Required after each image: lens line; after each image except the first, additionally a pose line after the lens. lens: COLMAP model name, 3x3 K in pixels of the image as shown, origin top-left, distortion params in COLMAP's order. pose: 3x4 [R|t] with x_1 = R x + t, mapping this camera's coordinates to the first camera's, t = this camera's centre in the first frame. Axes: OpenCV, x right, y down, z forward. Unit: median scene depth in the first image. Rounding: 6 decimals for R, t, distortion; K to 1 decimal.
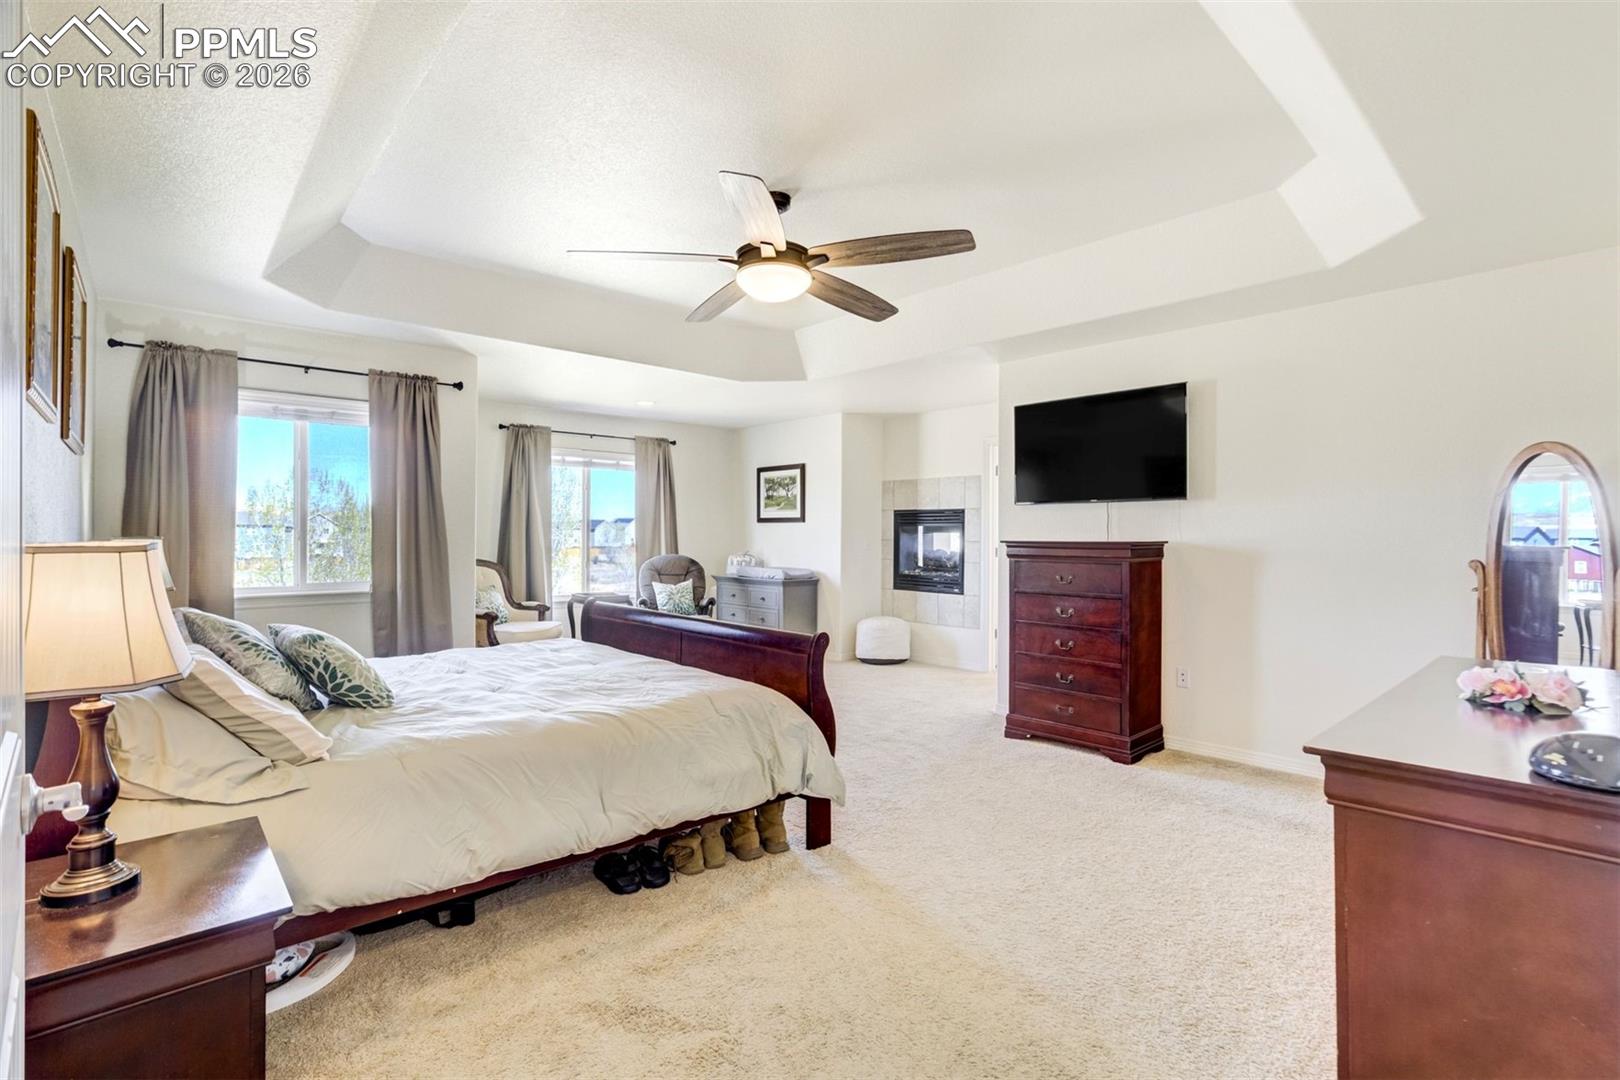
lens RADIAL K [[771.0, 0, 805.5], [0, 771.0, 536.0], [0, 0, 1]] dist [-0.023600, 0.000581]
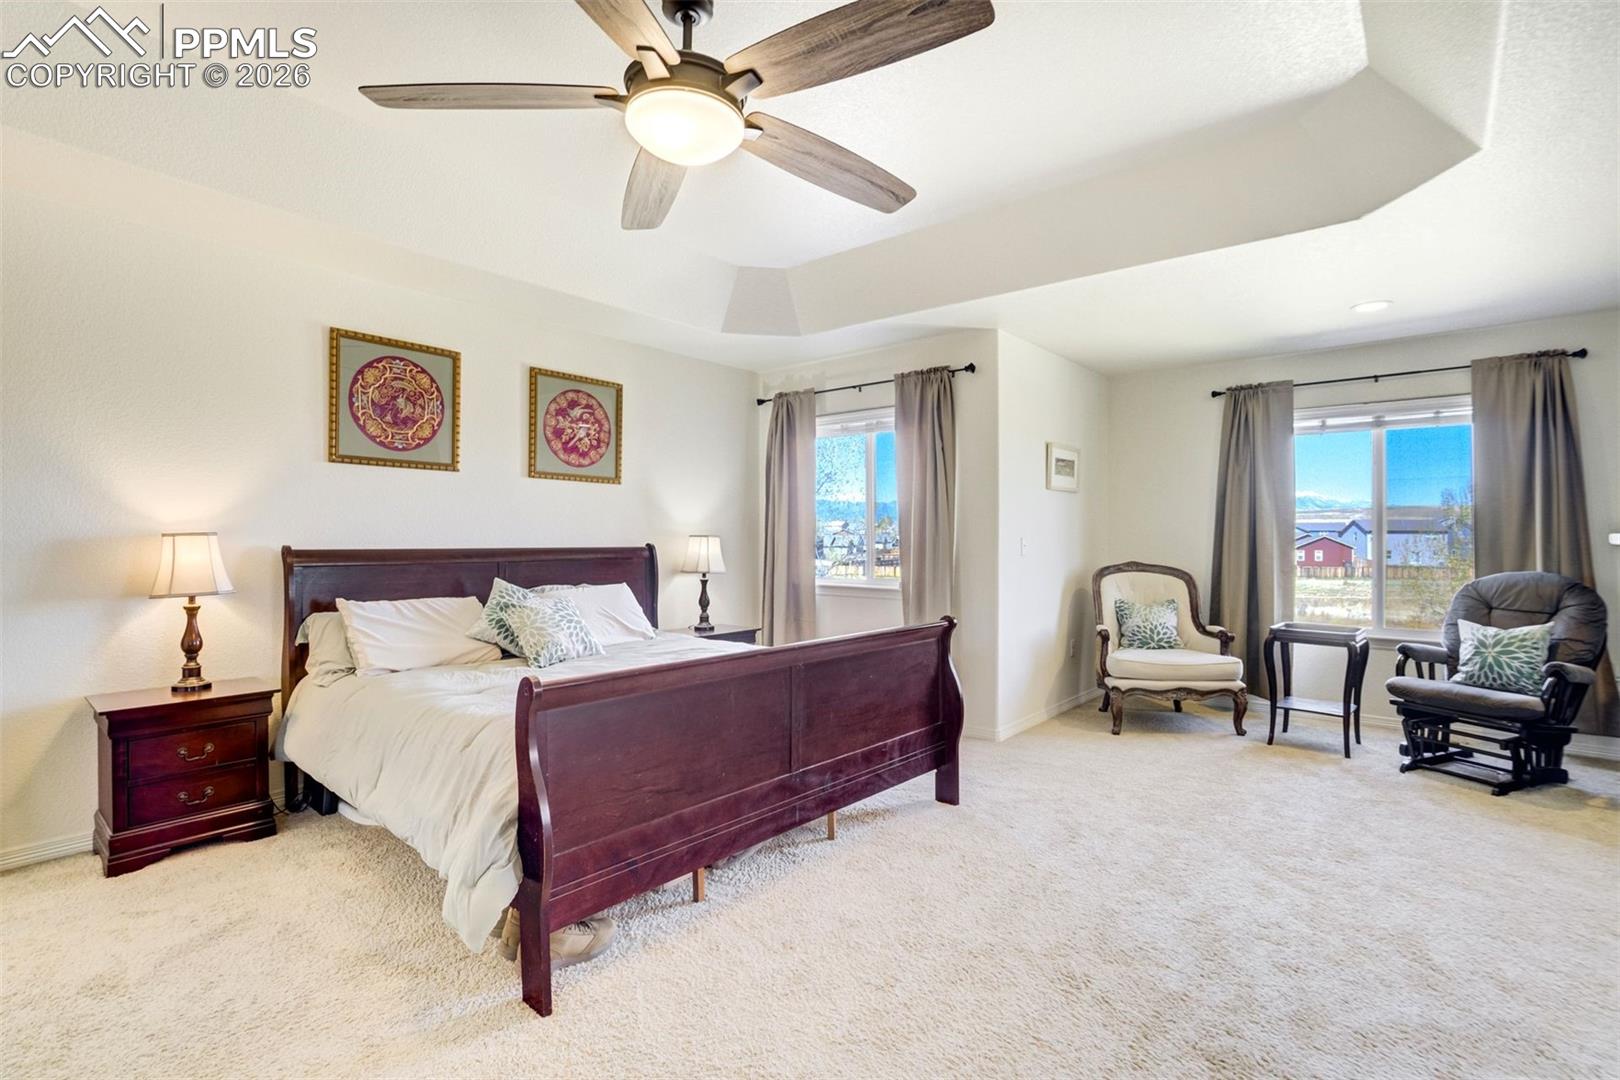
lens RADIAL K [[744.9, 0, 822.1], [0, 744.9, 540.0], [0, 0, 1]] dist [-0.022235, 0.007966]
pose [[0.146038, -0.001483, -0.989278, 0.251998], [-0.003231, 0.999993, -0.001976, 0.005139], [0.989274, 0.003485, 0.146032, 0.459284]]
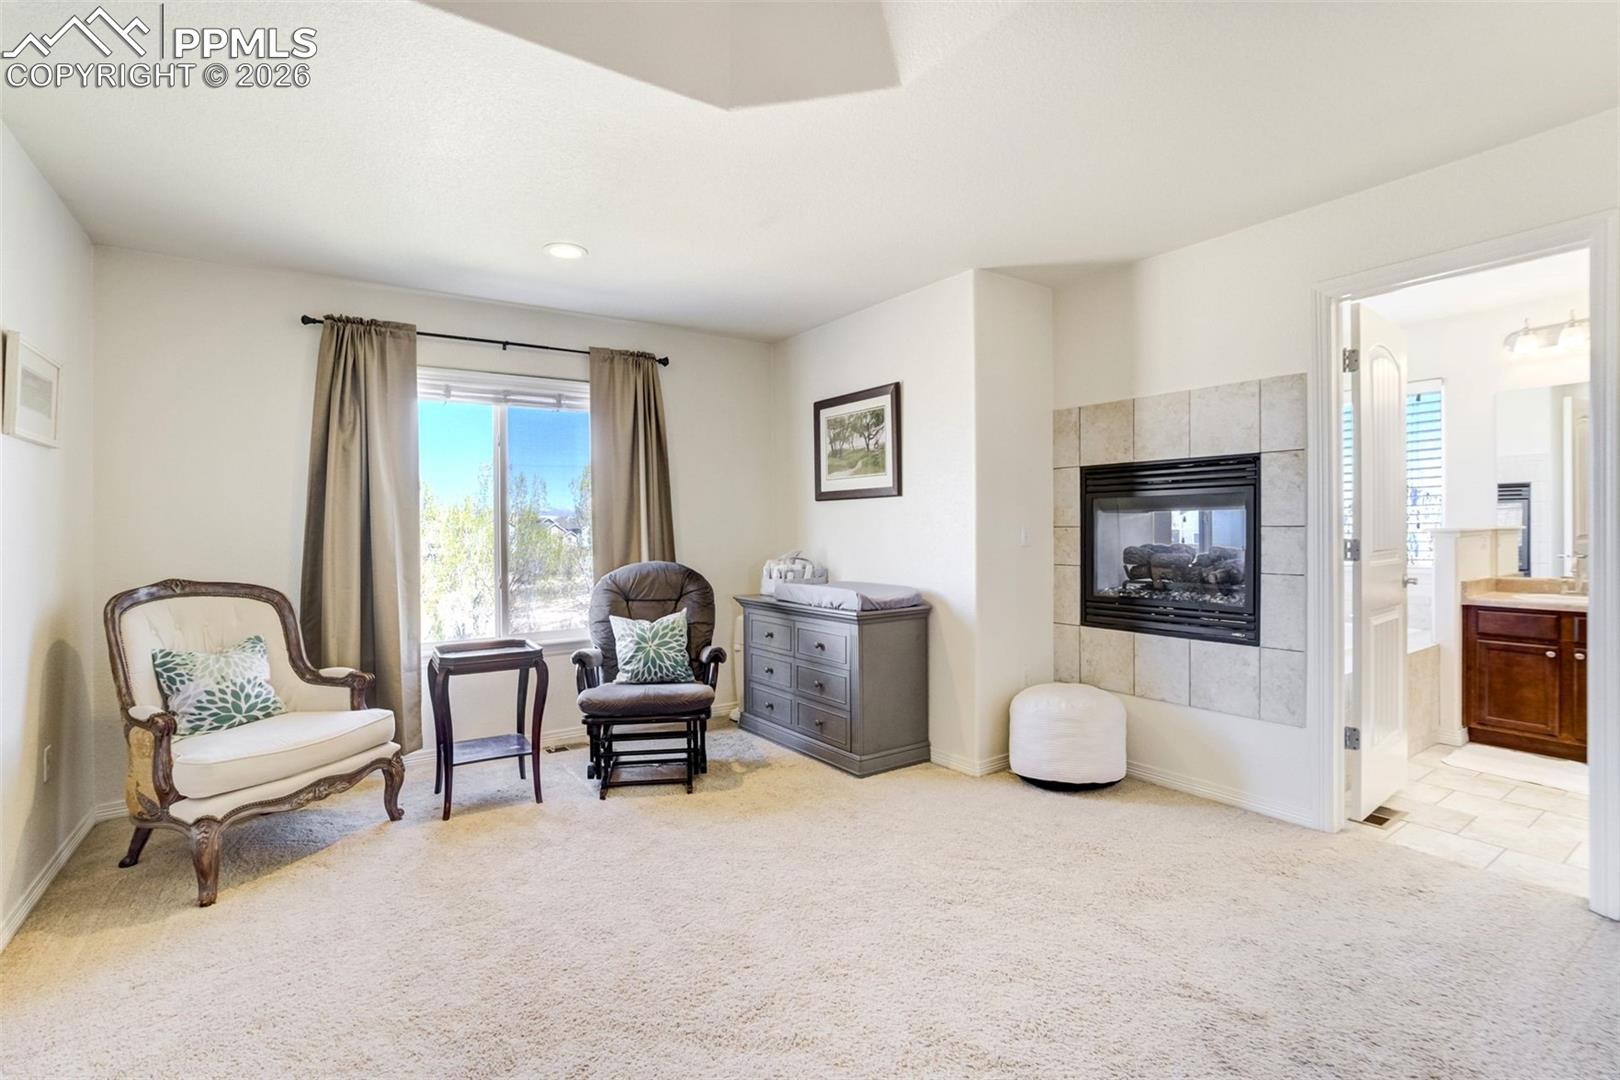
lens RADIAL K [[769.3, 0, 811.1], [0, 769.3, 531.1], [0, 0, 1]] dist [-0.000104, 0.000473]
pose [[0.990360, -0.019089, -0.137196, 0.009799], [0.019962, 0.999788, 0.004992, 0.002035], [0.137072, -0.007682, 0.990531, 0.488213]]
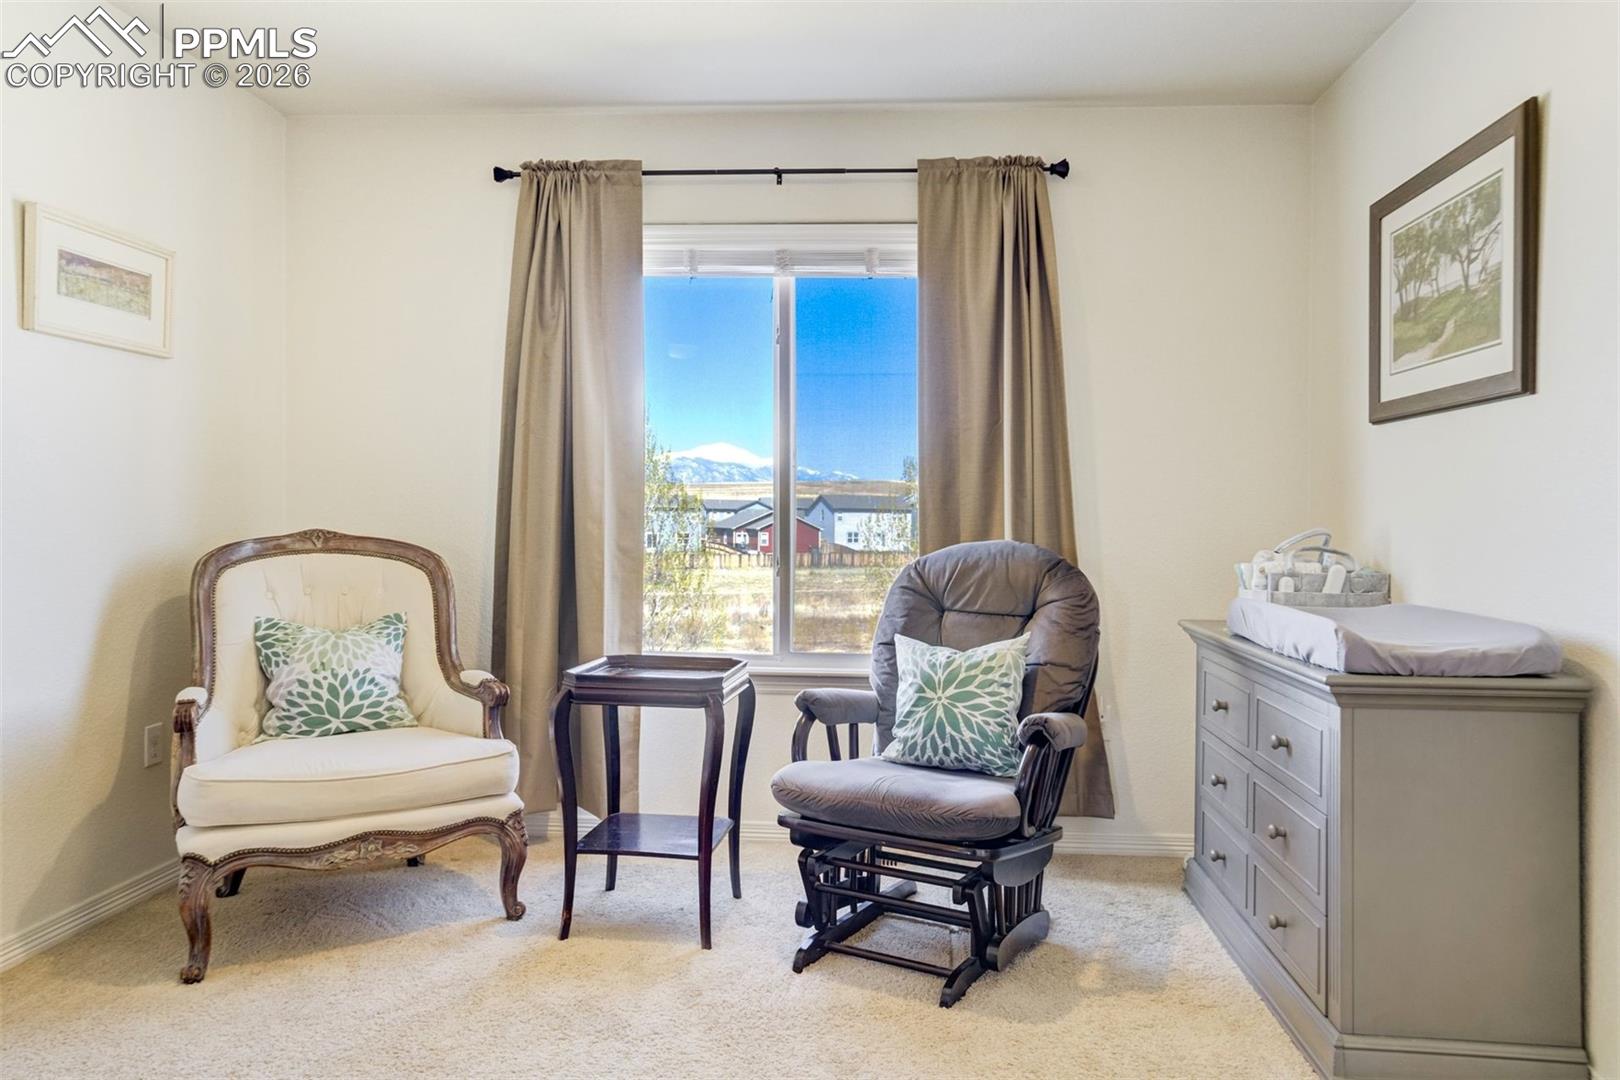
lens RADIAL K [[1137.8, 0, 809.1], [0, 1137.8, 498.0], [0, 0, 1]] dist [-0.047706, 0.112267]
pose [[0.689893, -0.009573, -0.723848, 0.084088], [-0.007081, 0.999775, -0.019971, 0.017396], [0.723877, 0.018903, 0.689670, 0.668657]]
